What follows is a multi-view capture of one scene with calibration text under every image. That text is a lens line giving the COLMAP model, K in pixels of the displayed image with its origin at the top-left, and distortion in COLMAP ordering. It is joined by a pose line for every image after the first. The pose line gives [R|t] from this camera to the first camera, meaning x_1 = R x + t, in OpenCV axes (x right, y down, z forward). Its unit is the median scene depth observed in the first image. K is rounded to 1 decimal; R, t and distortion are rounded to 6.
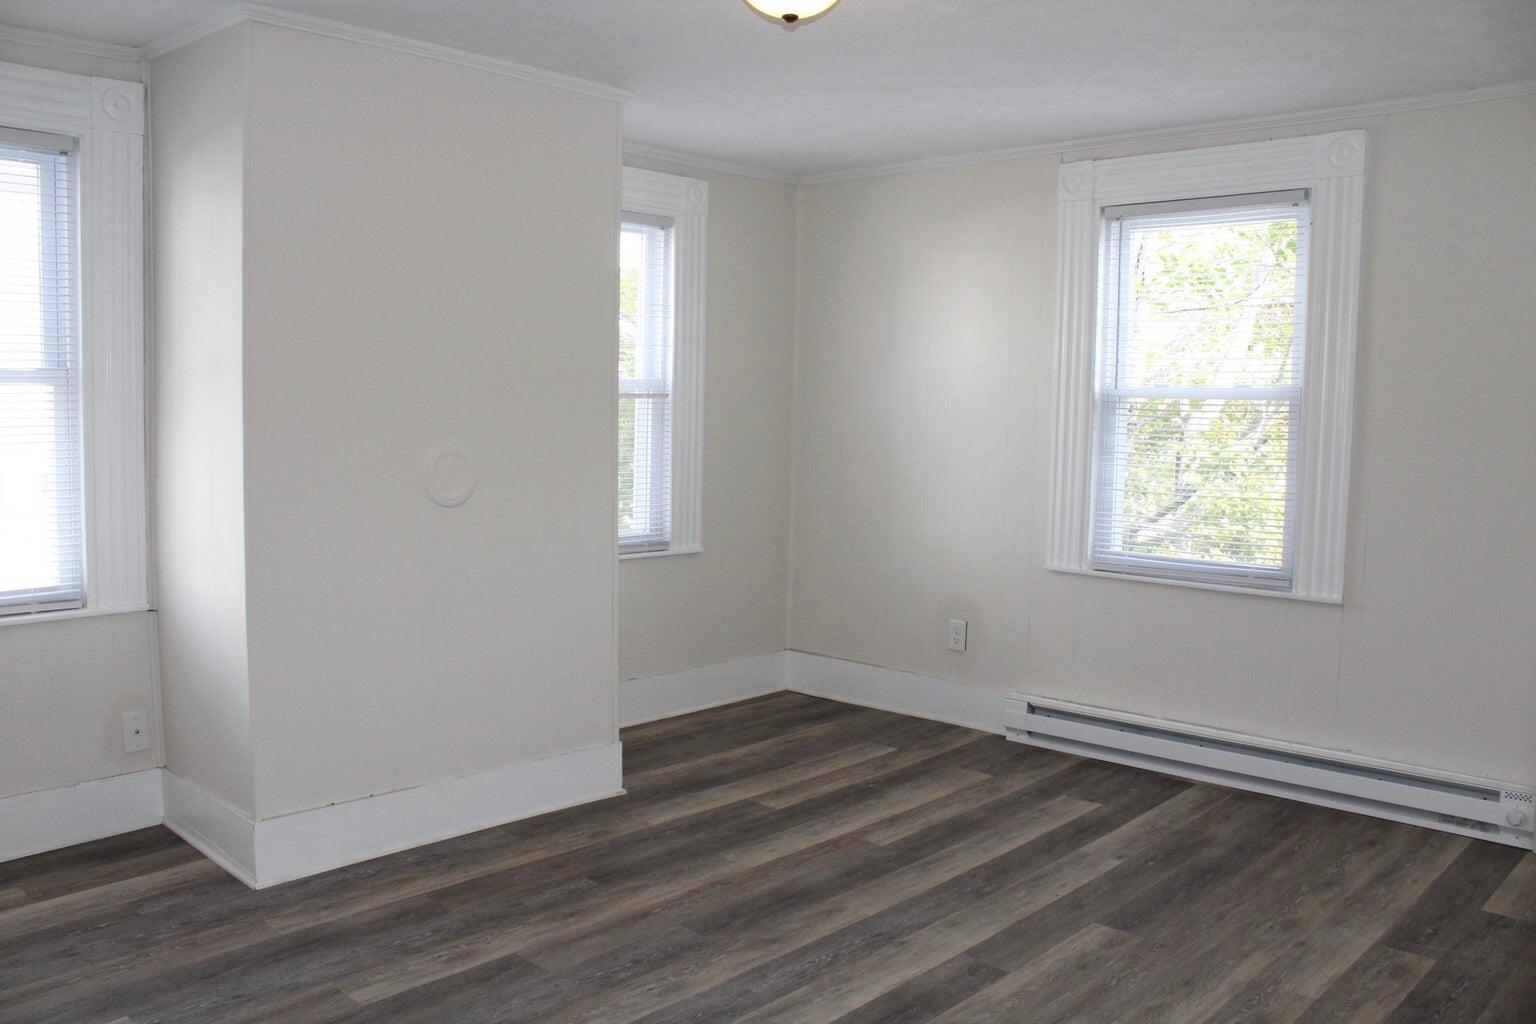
lens RADIAL K [[1262.5, 0, 749.3], [0, 1262.5, 511.7], [0, 0, 1]] dist [-0.151047, 0.110437]
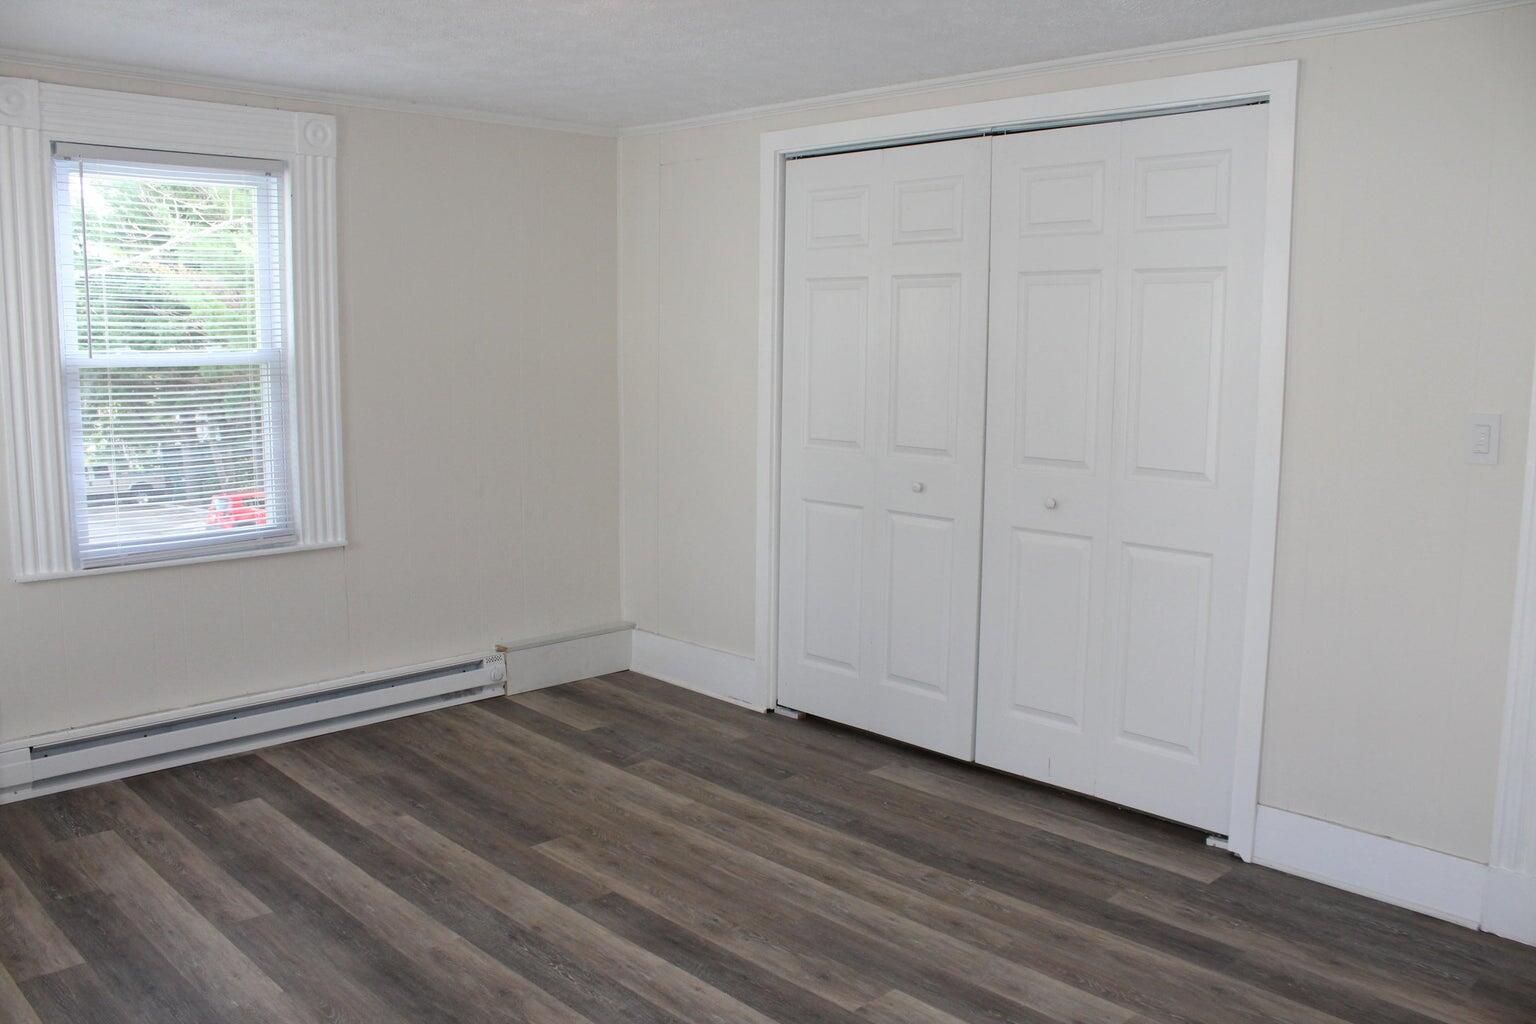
lens RADIAL K [[1262.5, 0, 754.2], [0, 1262.5, 508.1], [0, 0, 1]] dist [-0.151047, 0.110437]
pose [[0.044429, -0.143089, 0.988712, -0.663214], [0.087528, 0.986441, 0.138827, -0.089180], [-0.995171, 0.080372, 0.056351, 0.612760]]
